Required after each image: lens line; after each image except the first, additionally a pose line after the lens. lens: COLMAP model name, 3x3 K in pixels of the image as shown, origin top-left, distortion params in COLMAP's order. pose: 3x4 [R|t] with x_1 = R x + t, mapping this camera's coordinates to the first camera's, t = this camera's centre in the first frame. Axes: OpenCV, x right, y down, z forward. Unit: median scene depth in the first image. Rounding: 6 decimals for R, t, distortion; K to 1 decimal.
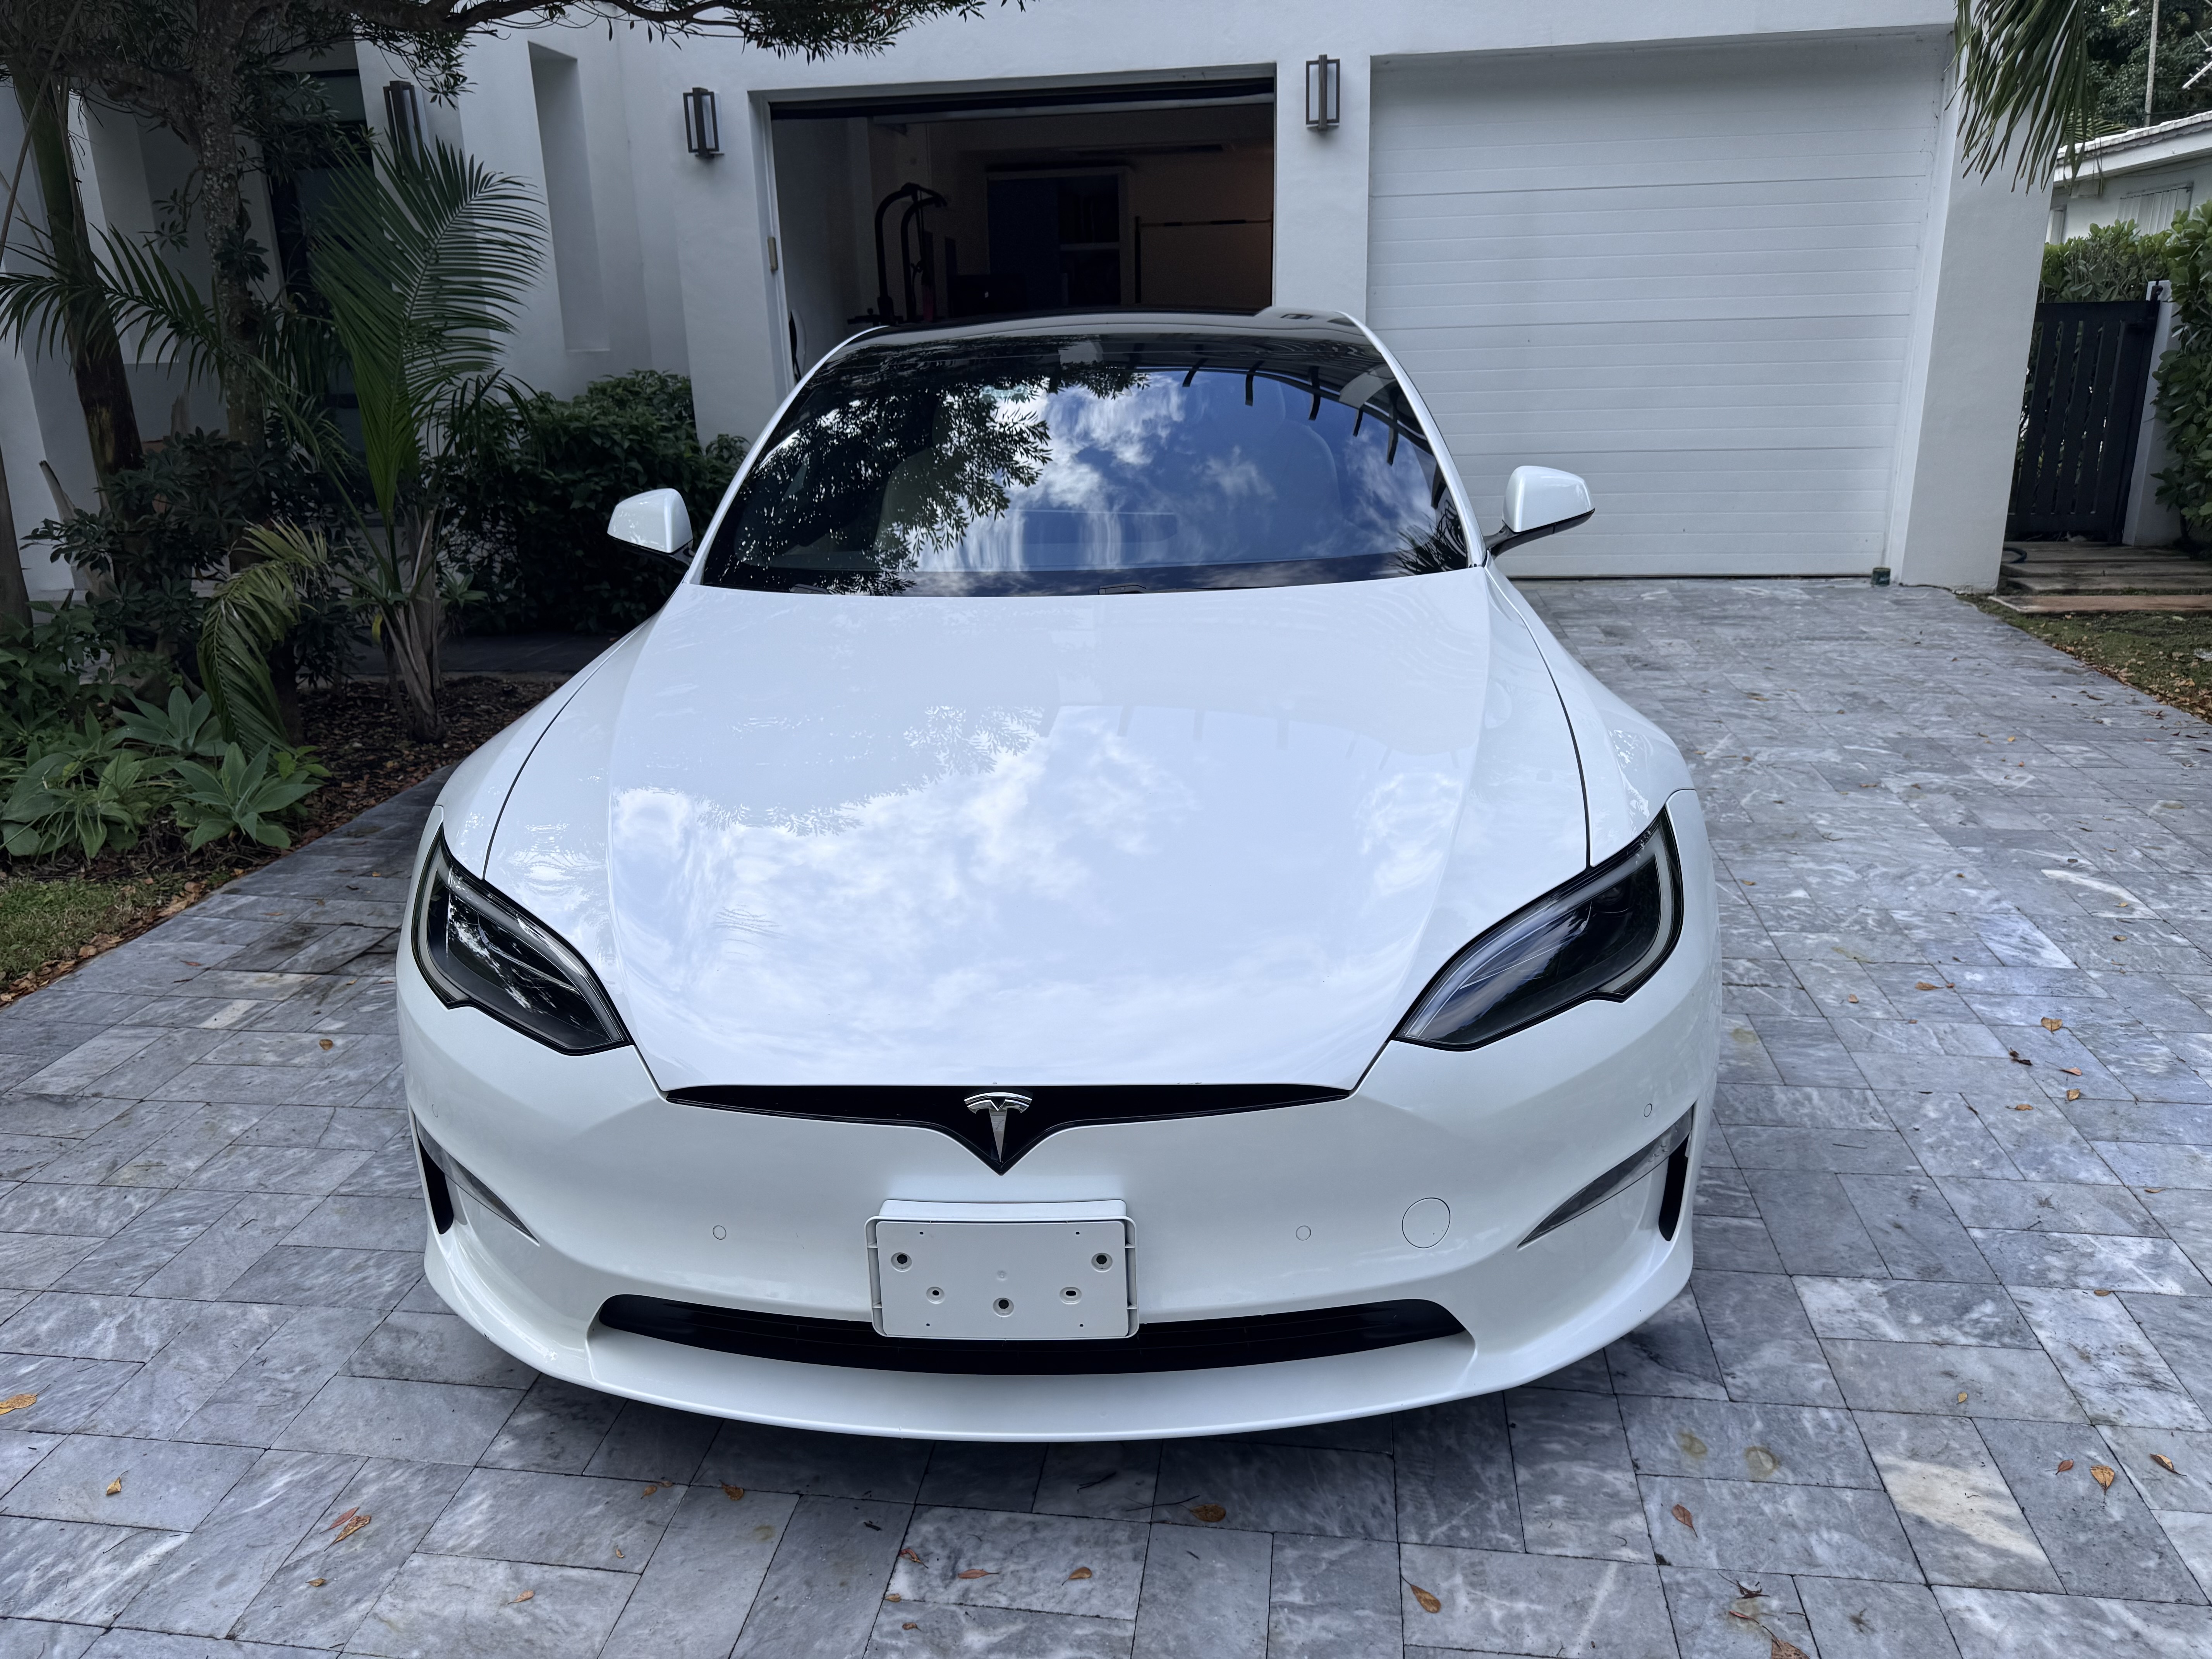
lens RADIAL K [[1578.2, 0, 1106.0], [0, 1578.2, 829.5], [0, 0, 1]] dist [0.002896, -0.004753]
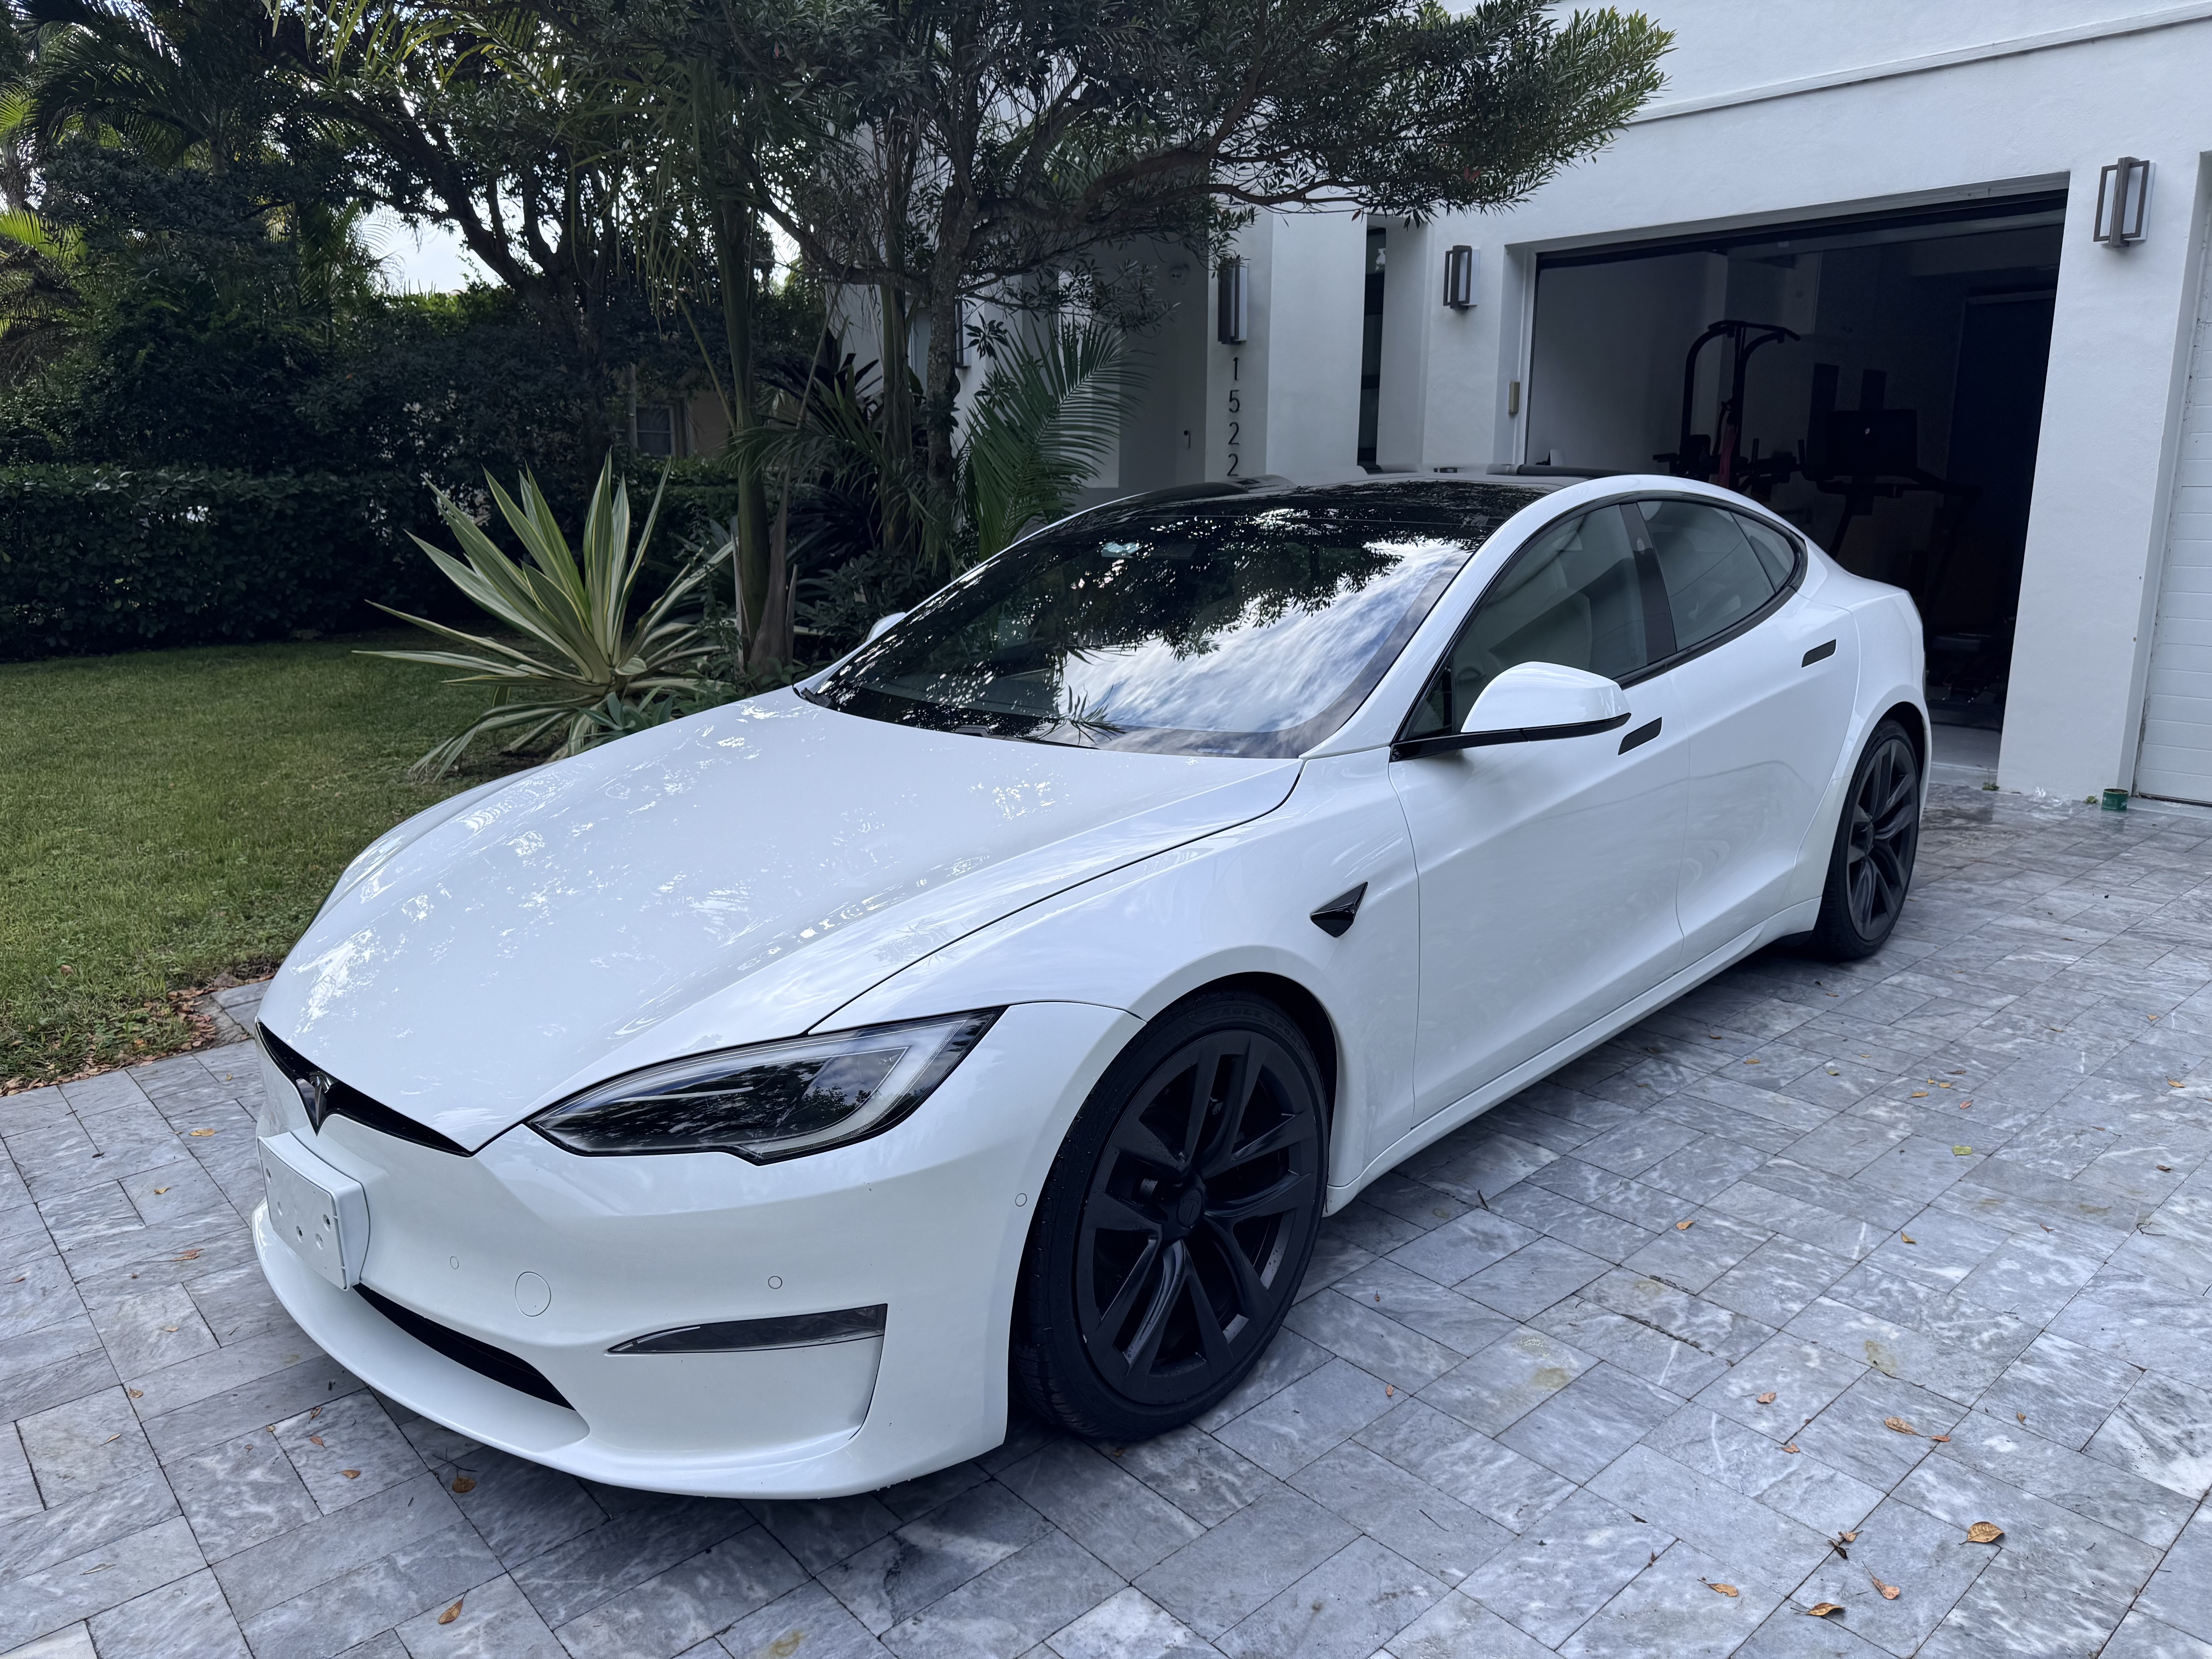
lens RADIAL K [[1562.5, 0, 1099.3], [0, 1562.5, 834.8], [0, 0, 1]] dist [0.033569, -0.040147]
pose [[0.760260, 0.168755, -0.627317, 0.581010], [-0.210188, 0.977626, 0.008260, -0.083929], [0.614675, 0.125575, 0.778720, 0.164346]]
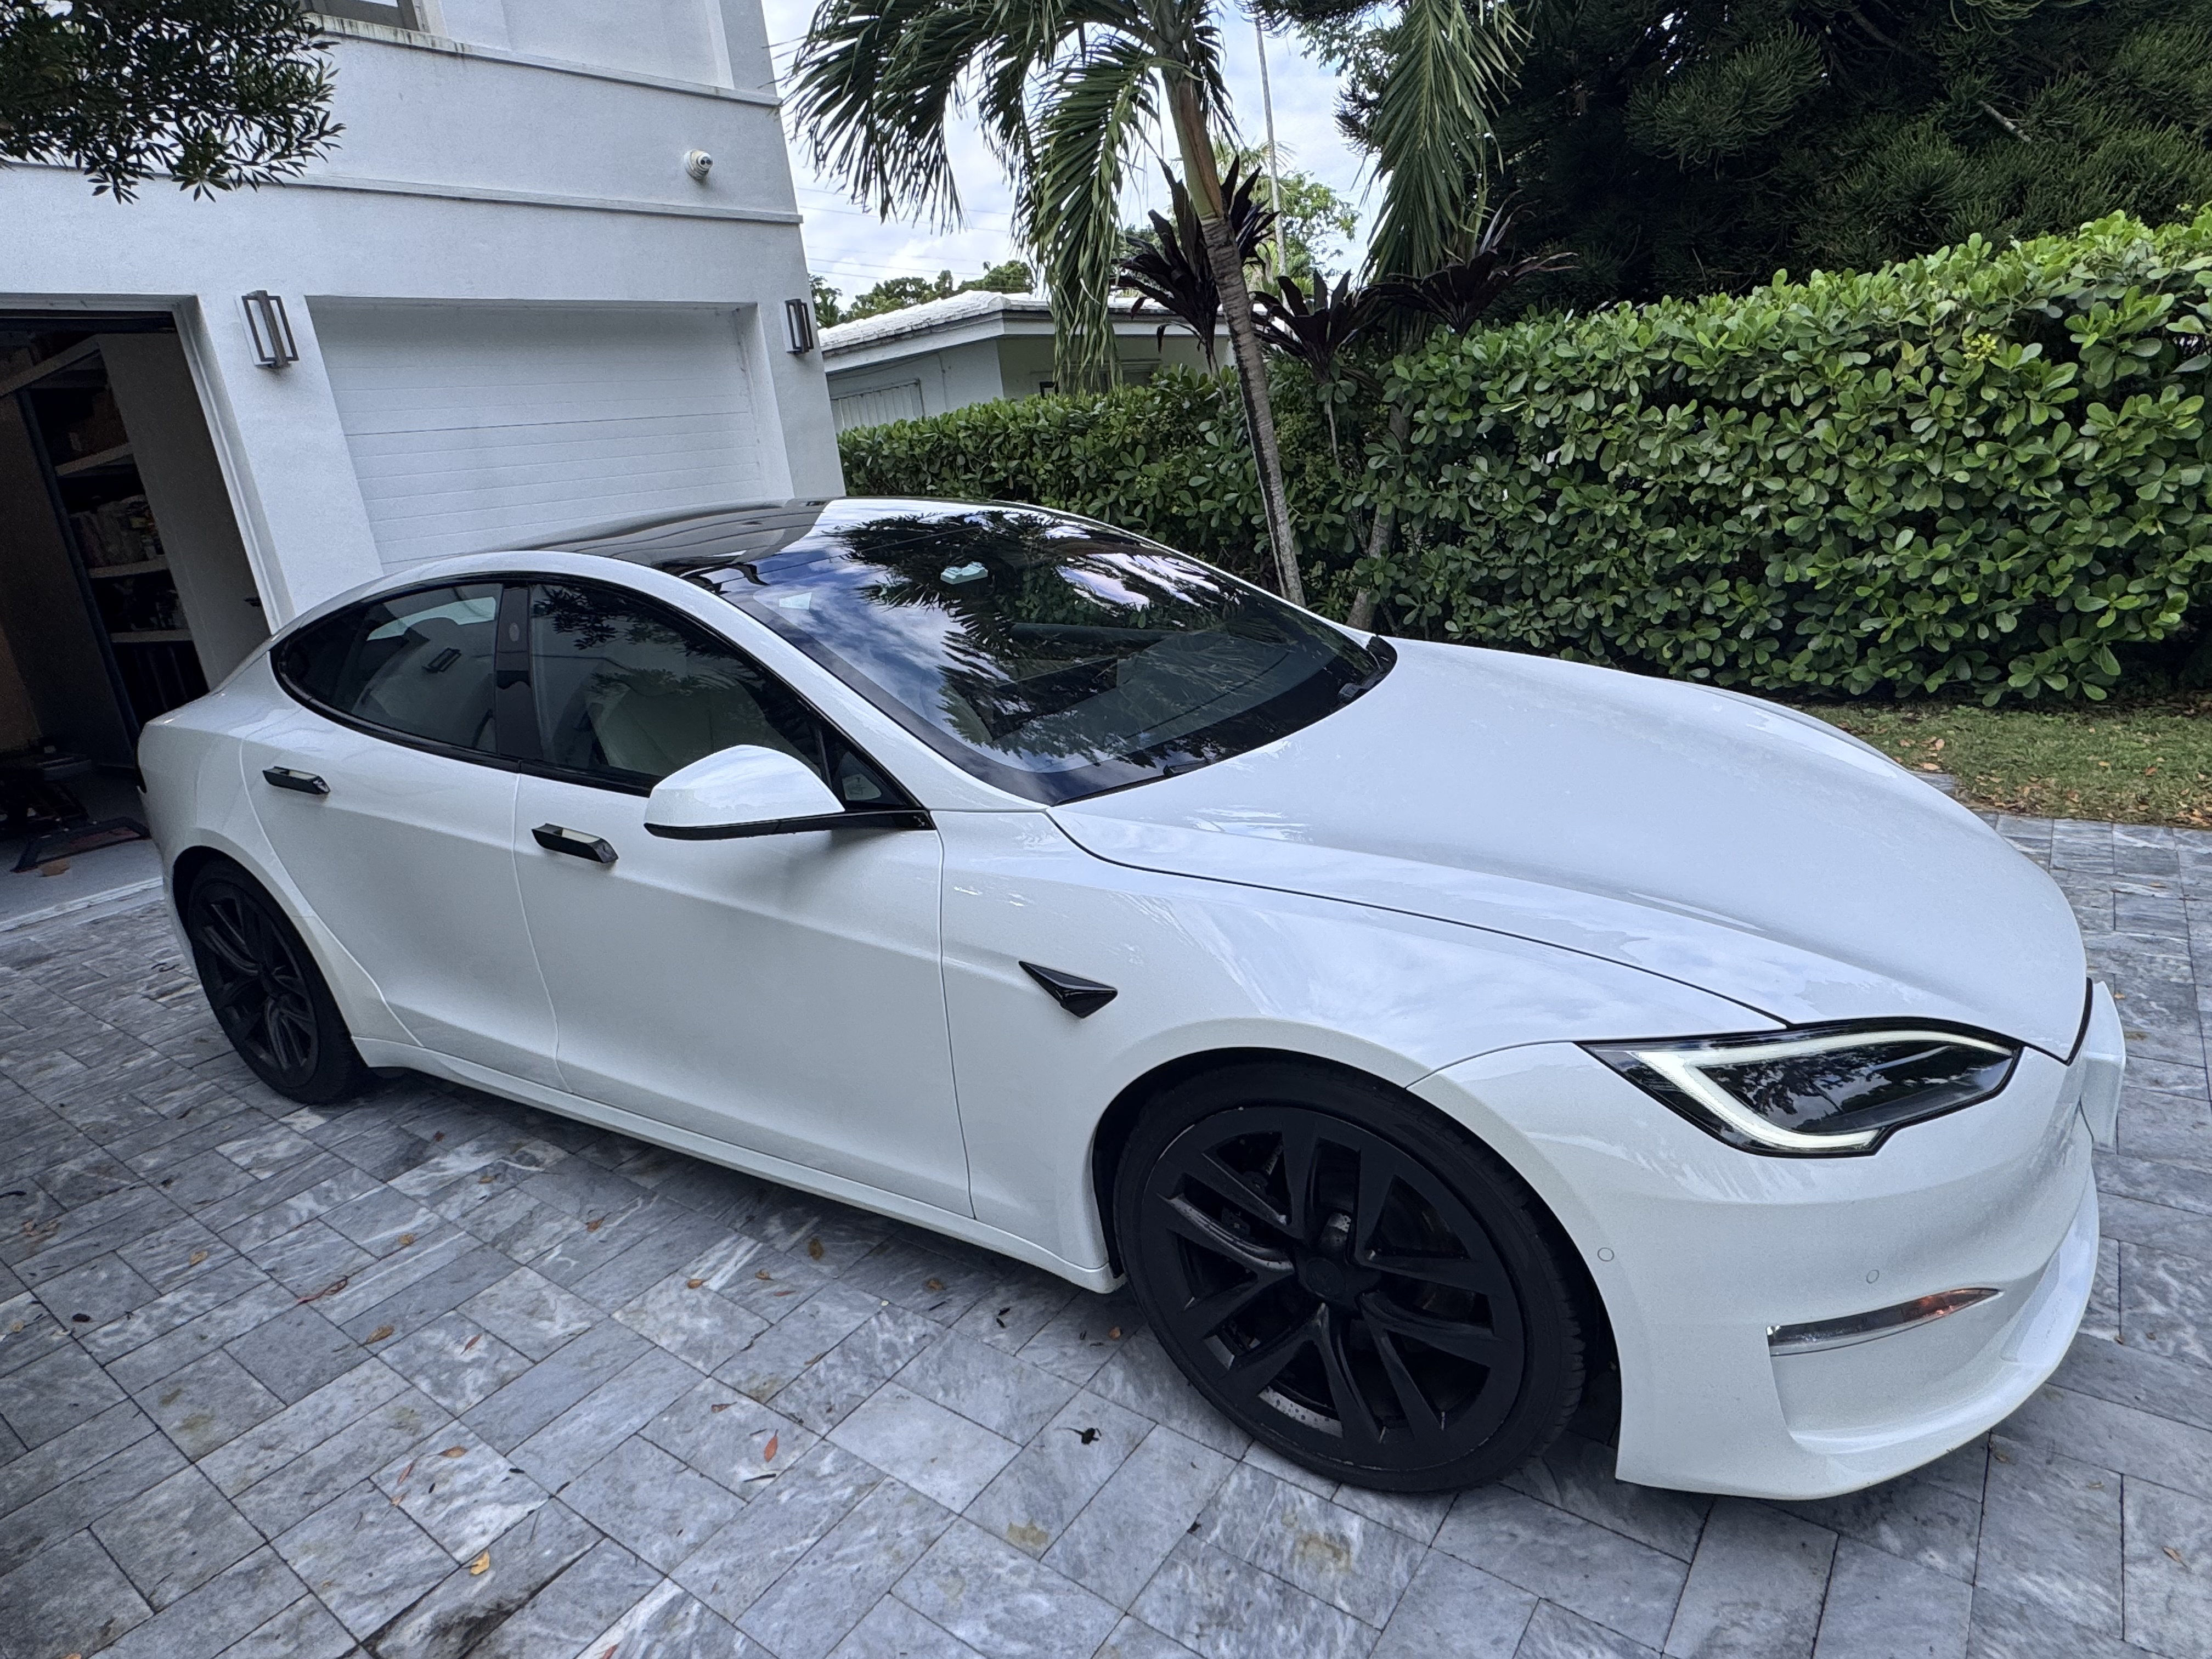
lens RADIAL K [[1264.6, 0, 1106.0], [0, 1264.6, 829.5], [0, 0, 1]] dist [0.003225, 0.000559]
pose [[0.472349, -0.282449, 0.834930, -0.669412], [0.359080, 0.926758, 0.110369, -0.178906], [-0.804952, 0.247674, 0.539175, 0.504482]]
